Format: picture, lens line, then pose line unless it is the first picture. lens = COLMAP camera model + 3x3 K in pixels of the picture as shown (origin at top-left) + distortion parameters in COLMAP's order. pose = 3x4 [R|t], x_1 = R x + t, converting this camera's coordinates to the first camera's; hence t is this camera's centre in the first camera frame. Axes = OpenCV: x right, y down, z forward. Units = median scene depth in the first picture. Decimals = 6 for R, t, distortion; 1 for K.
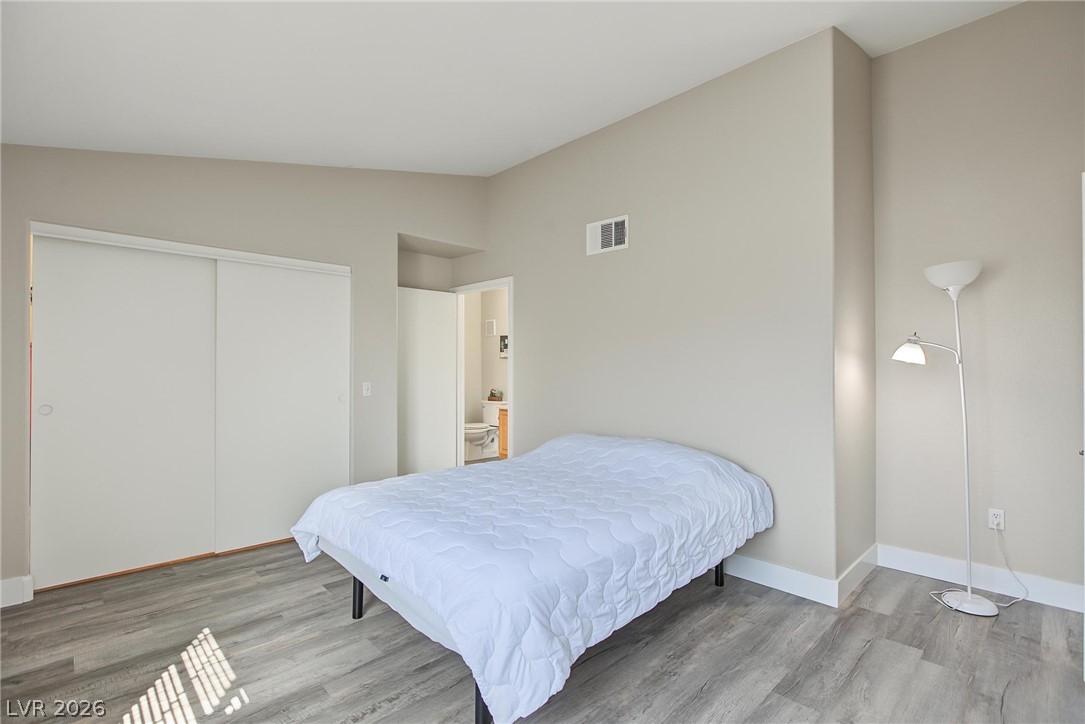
lens RADIAL K [[500.2, 0, 538.0], [0, 500.2, 363.6], [0, 0, 1]] dist [-0.001592, 0.000053]
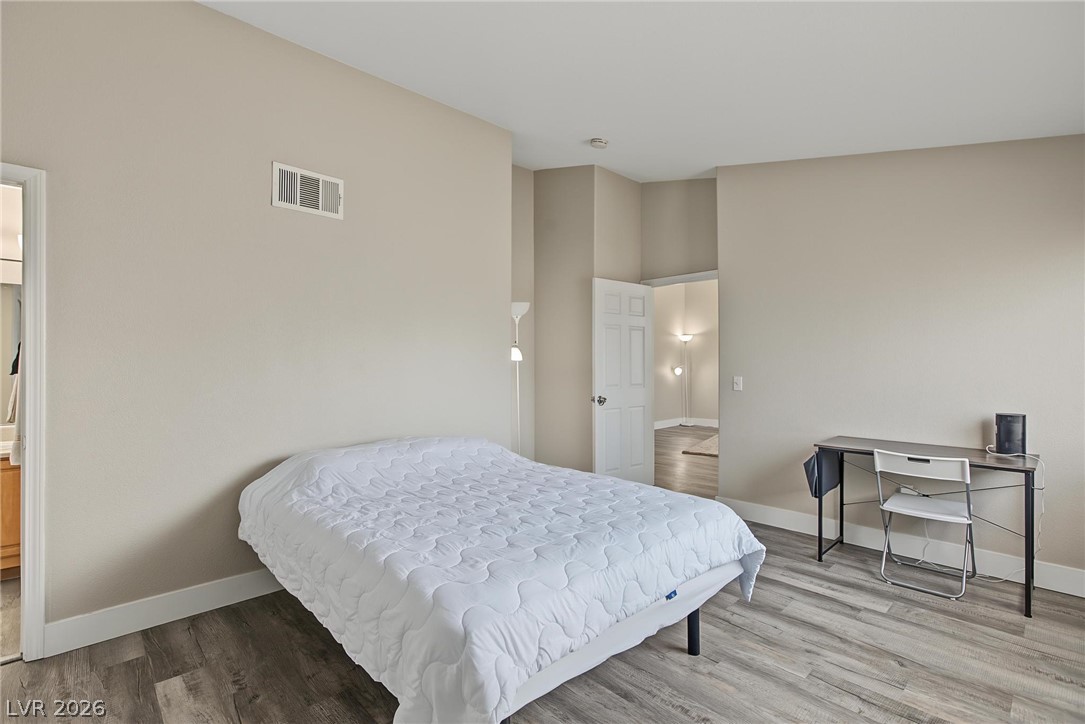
lens RADIAL K [[494.6, 0, 537.9], [0, 494.6, 361.2], [0, 0, 1]] dist [0.001515, 0.000120]
pose [[-0.013162, 0.004139, 0.999905, -0.645312], [-0.006247, 0.999972, -0.004222, 0.006050], [-0.999894, -0.006302, -0.013136, 0.676064]]
